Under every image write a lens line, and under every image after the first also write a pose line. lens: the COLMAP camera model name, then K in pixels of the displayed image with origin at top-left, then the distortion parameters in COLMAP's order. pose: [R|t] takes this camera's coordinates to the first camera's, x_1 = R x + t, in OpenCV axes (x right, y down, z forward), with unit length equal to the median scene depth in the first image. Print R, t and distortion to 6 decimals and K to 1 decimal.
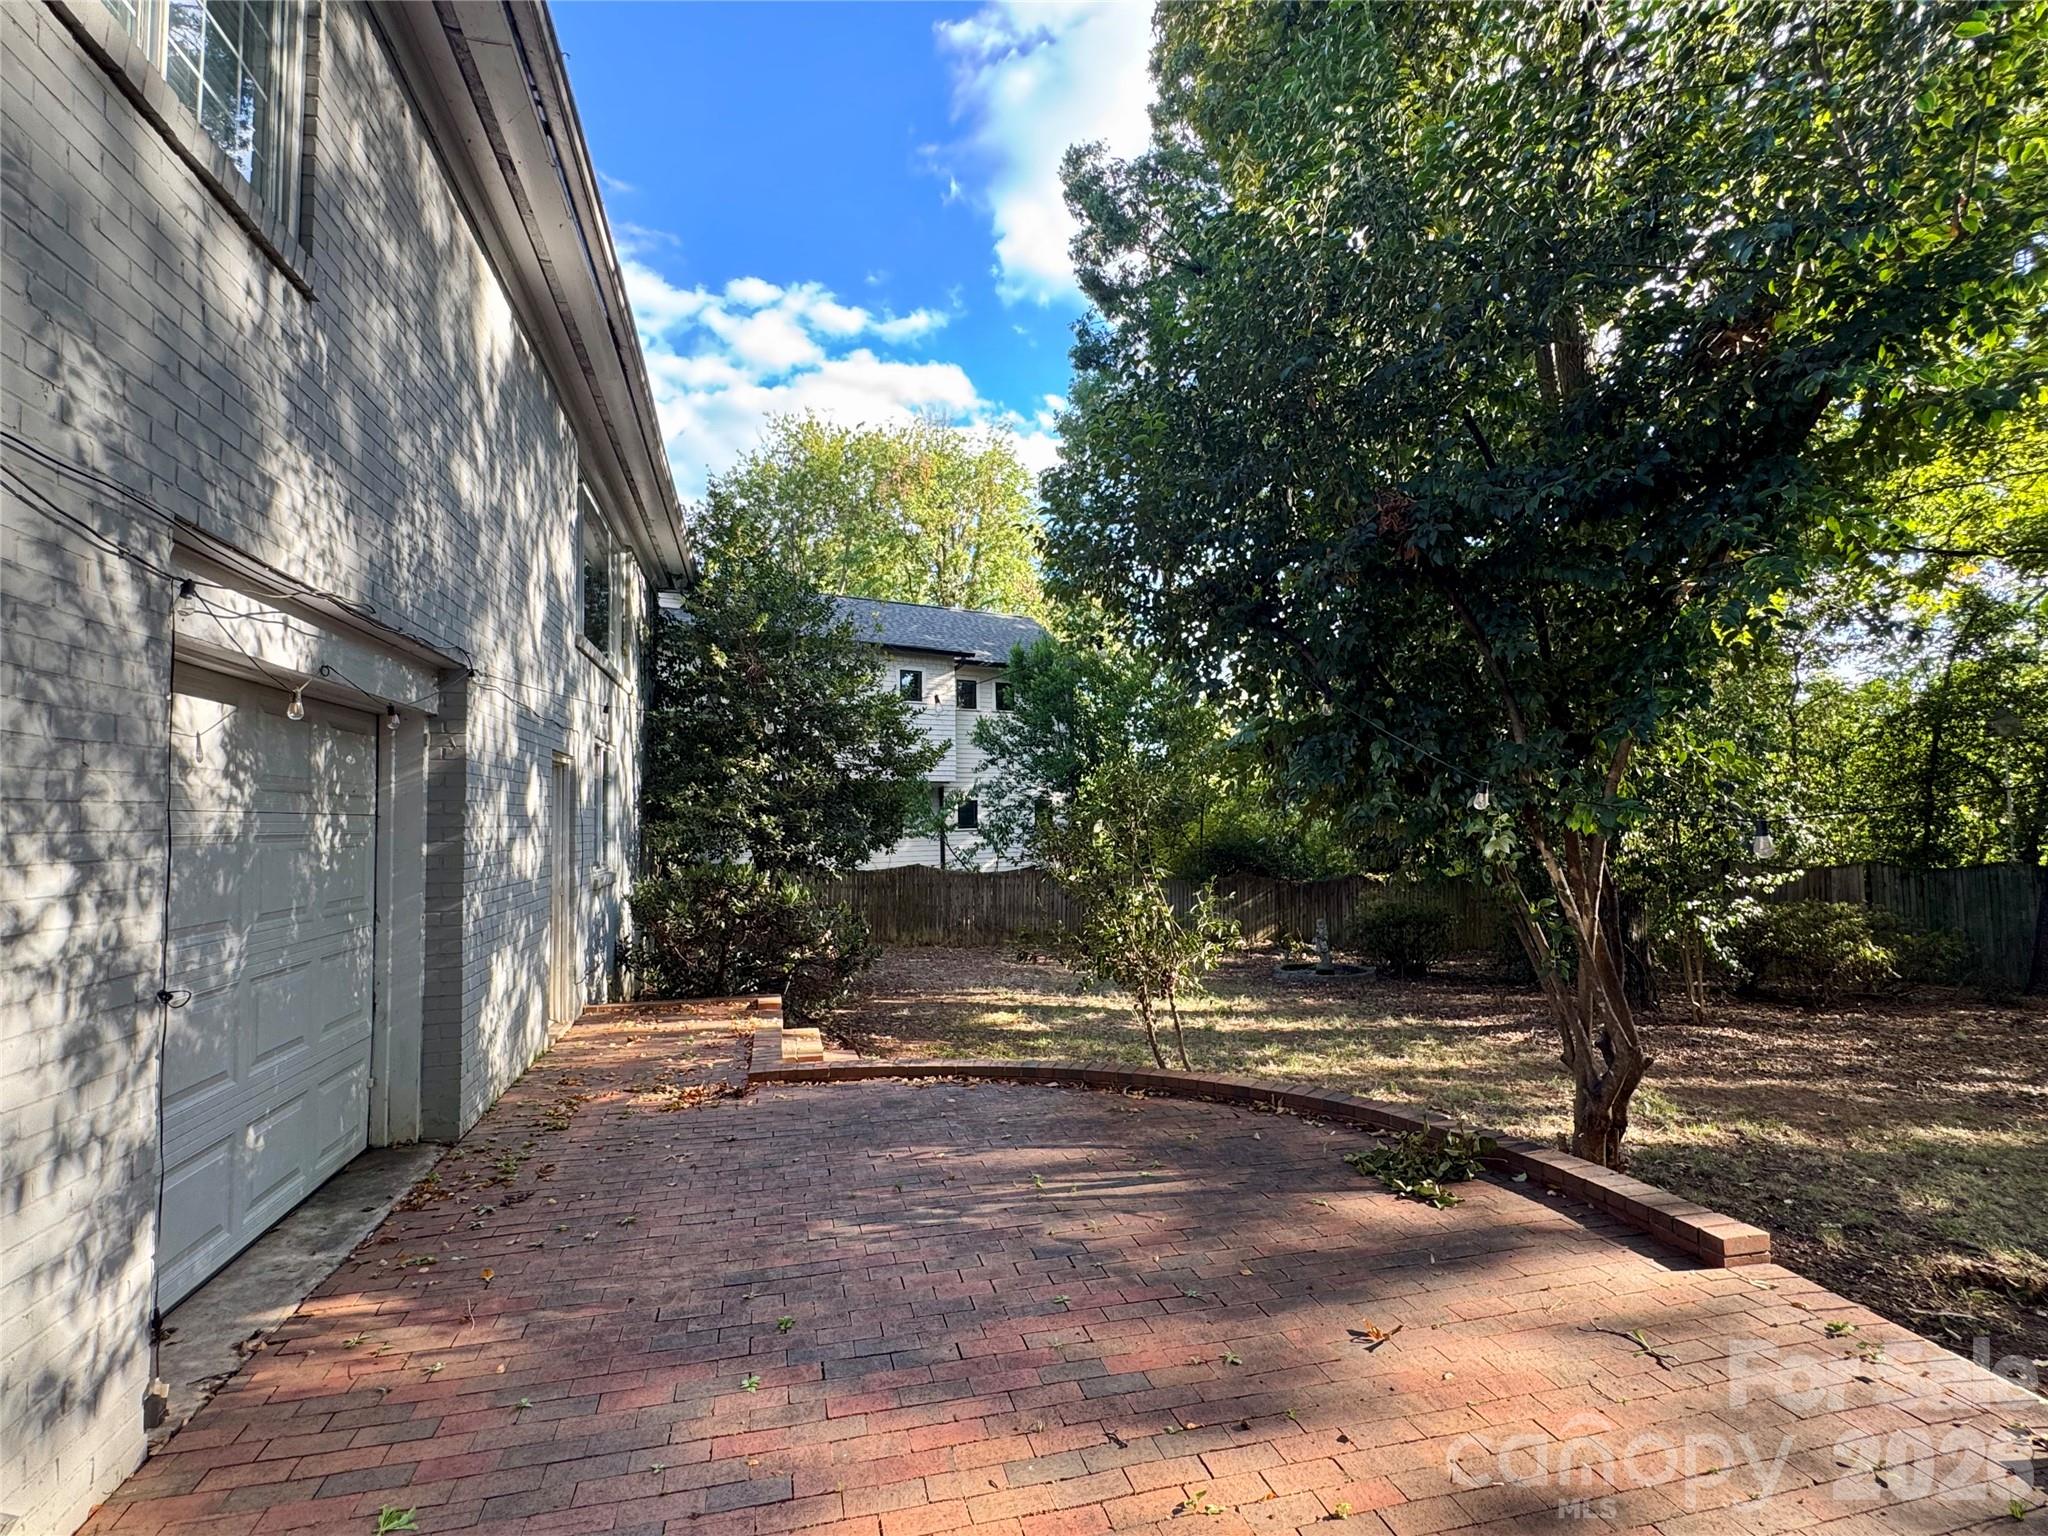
lens RADIAL K [[975.1, 0, 1025.0], [0, 975.1, 764.9], [0, 0, 1]] dist [-0.002218, -0.000389]
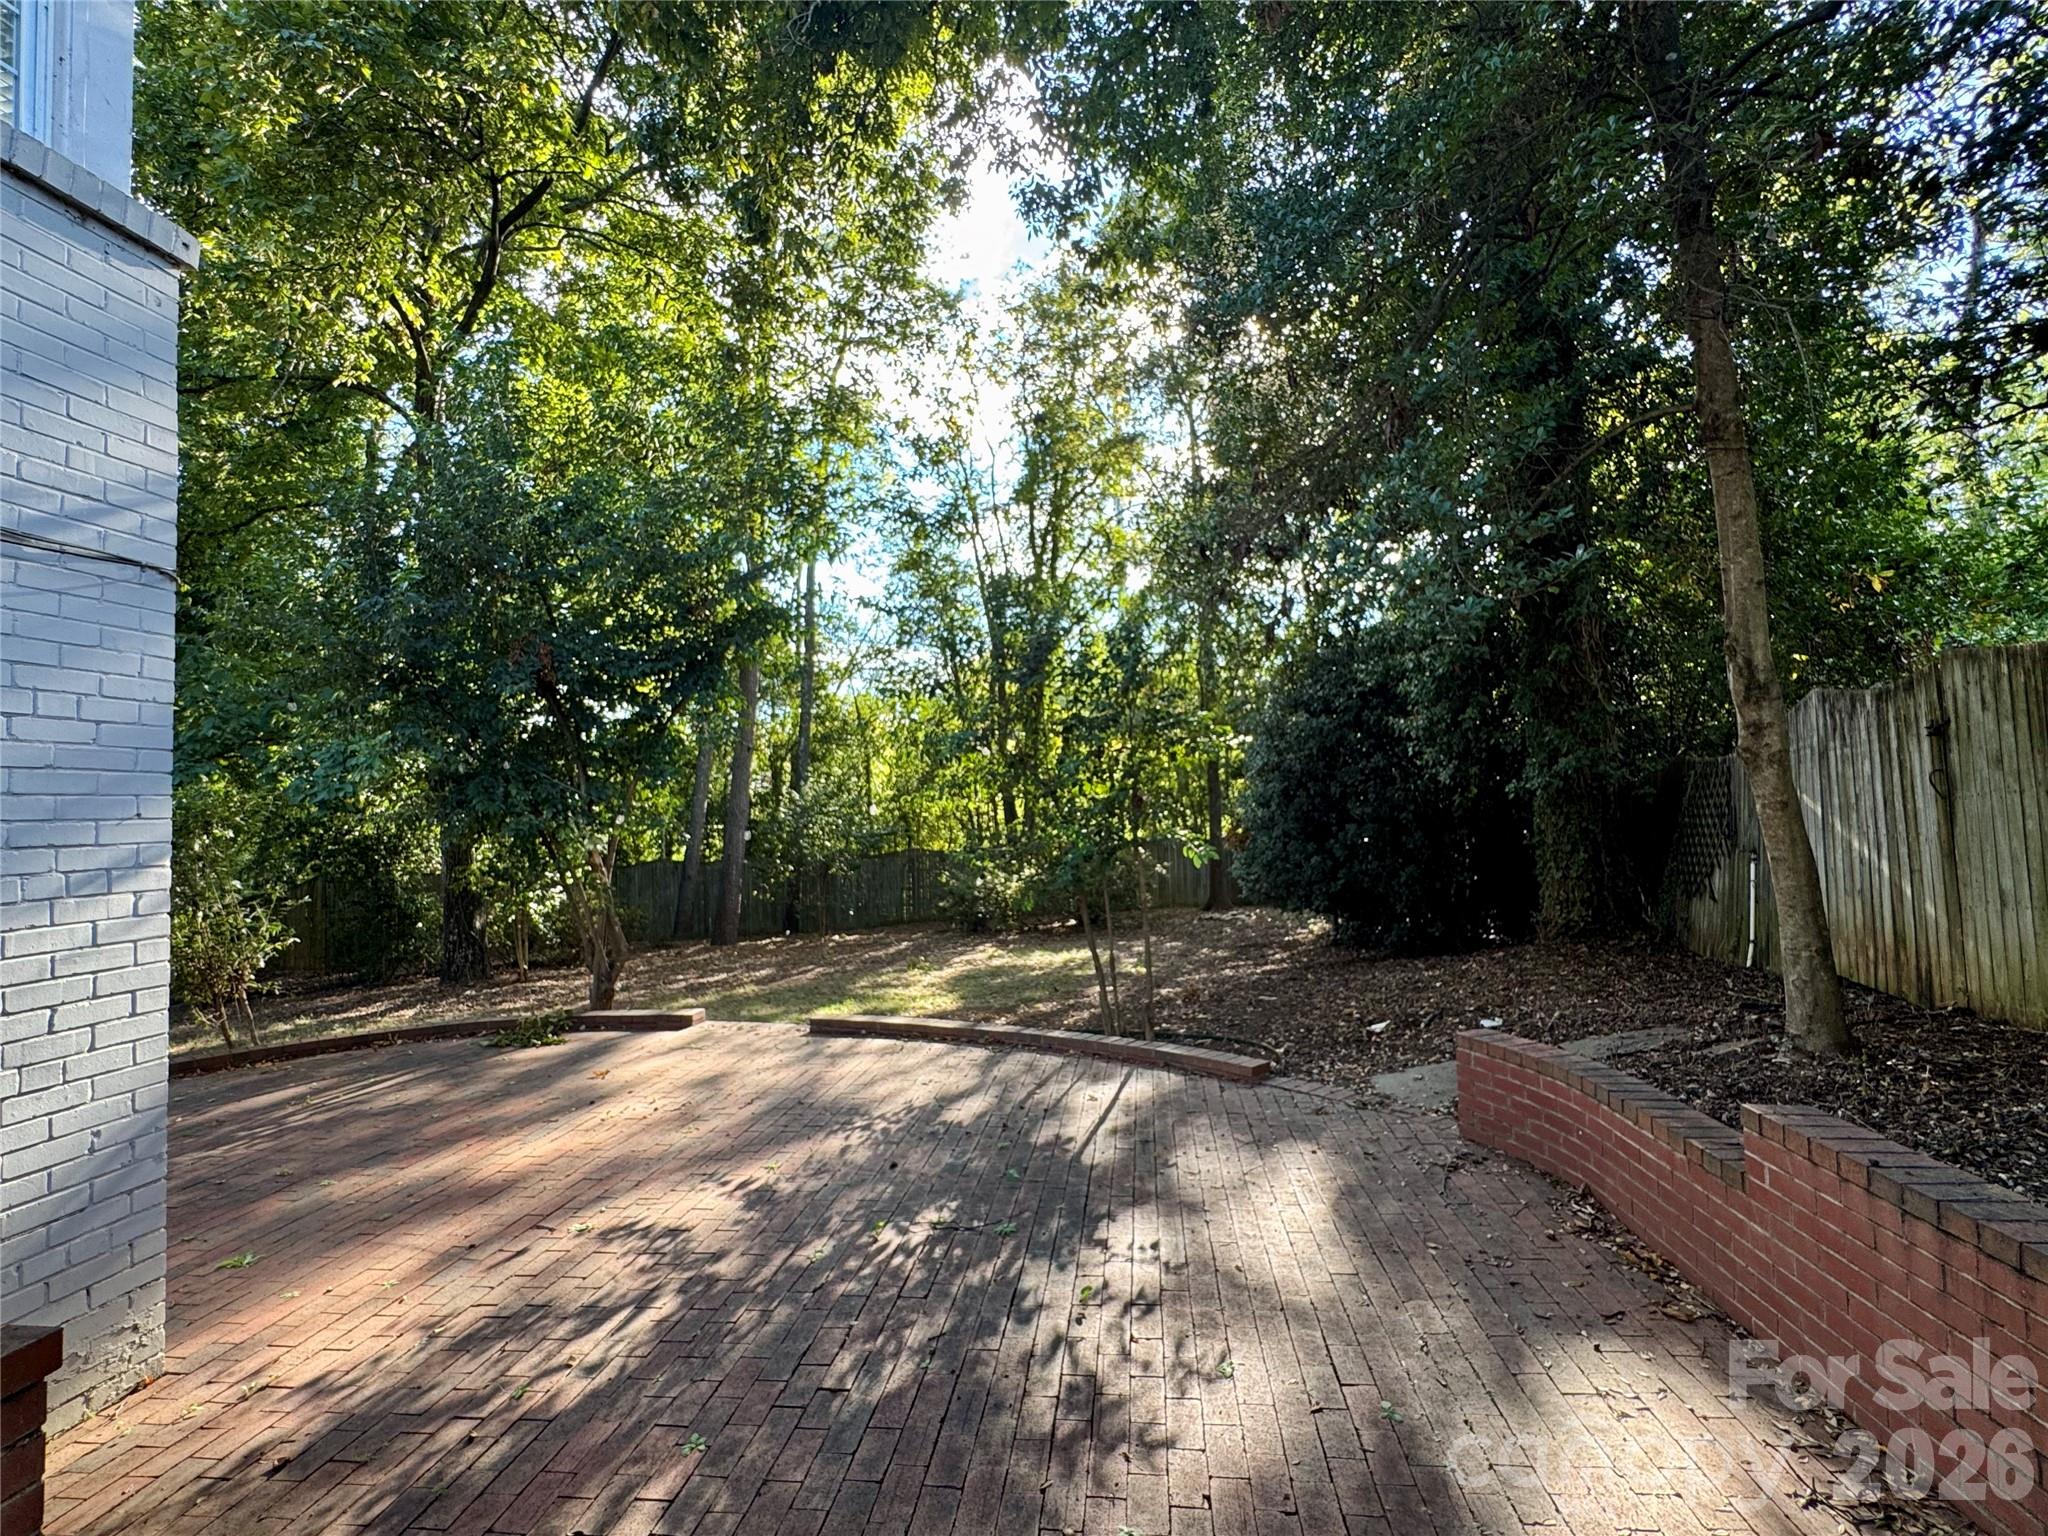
lens RADIAL K [[975.1, 0, 1025.0], [0, 975.1, 764.9], [0, 0, 1]] dist [-0.002218, -0.000389]
pose [[0.369224, 0.043581, 0.928318, -0.900056], [-0.023654, 0.999017, -0.037492, -0.016173], [-0.929039, -0.008115, 0.369892, -0.437572]]
